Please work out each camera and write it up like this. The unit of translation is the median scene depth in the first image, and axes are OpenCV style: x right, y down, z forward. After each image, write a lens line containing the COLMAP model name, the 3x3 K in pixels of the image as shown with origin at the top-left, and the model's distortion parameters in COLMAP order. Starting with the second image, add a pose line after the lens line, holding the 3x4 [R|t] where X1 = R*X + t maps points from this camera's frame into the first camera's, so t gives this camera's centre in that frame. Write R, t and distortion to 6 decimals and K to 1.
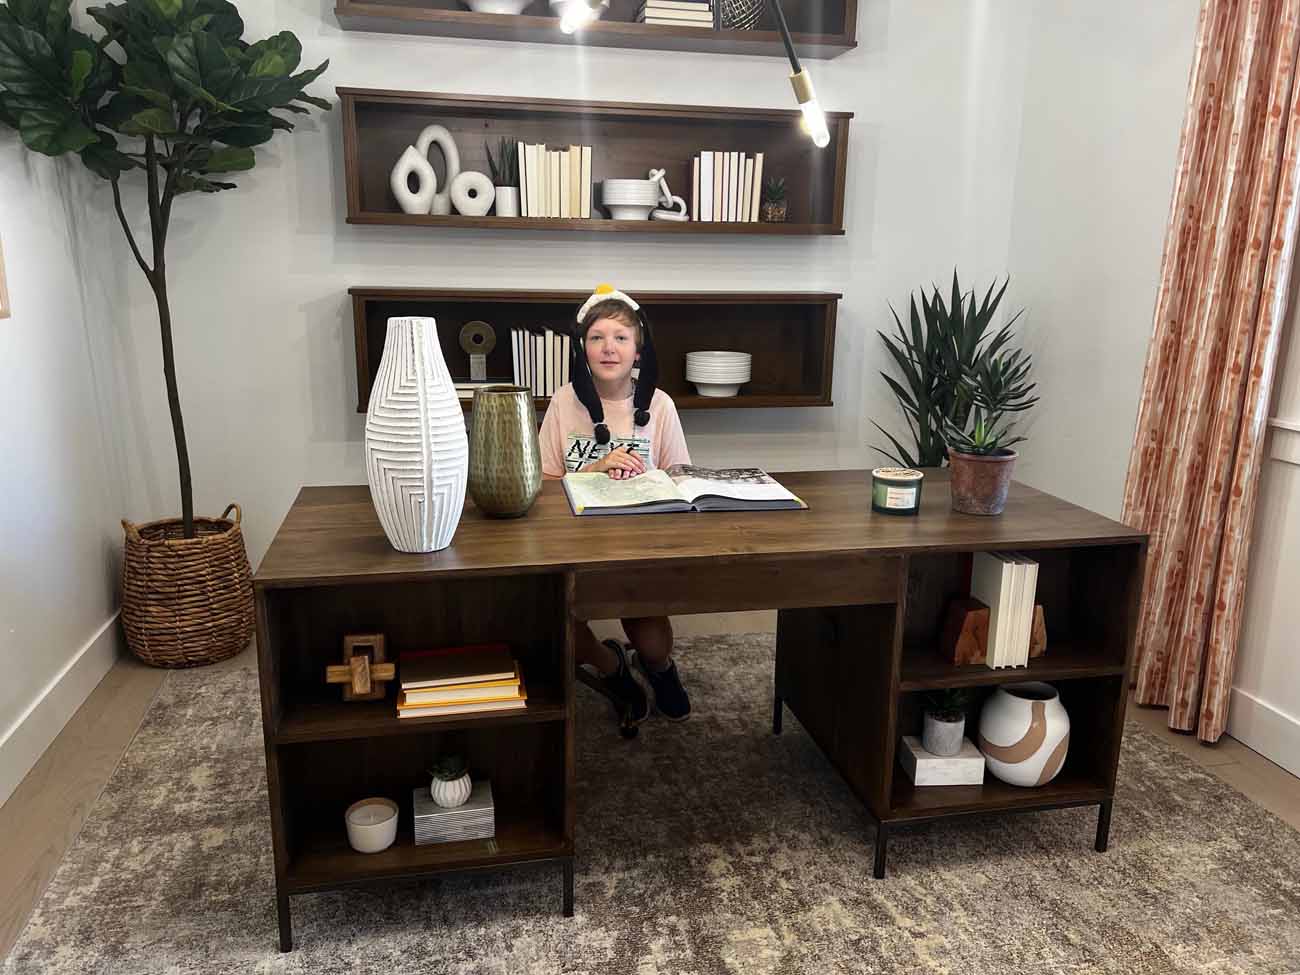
lens RADIAL K [[975.0, 0, 650.0], [0, 975.0, 487.5], [0, 0, 1]] dist [0.052241, -0.054040]
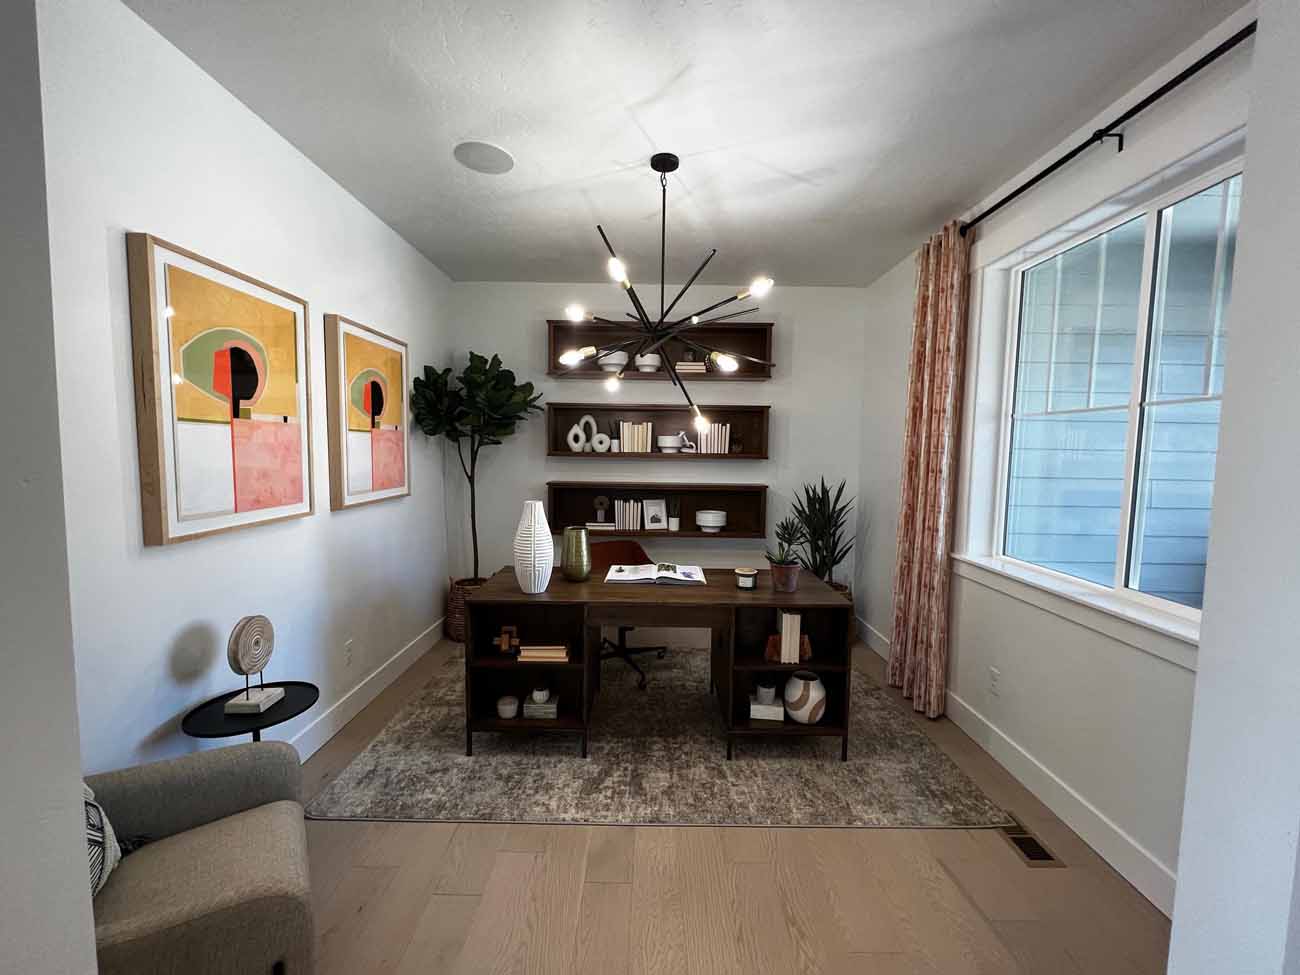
lens RADIAL K [[519.1, 0, 650.0], [0, 519.1, 487.5], [0, 0, 1]] dist [-0.000045, -0.000070]
pose [[0.978524, 0.013086, -0.205716, 0.283214], [-0.046769, 0.986050, -0.159741, -0.002768], [0.200756, 0.165932, 0.965486, -0.229477]]
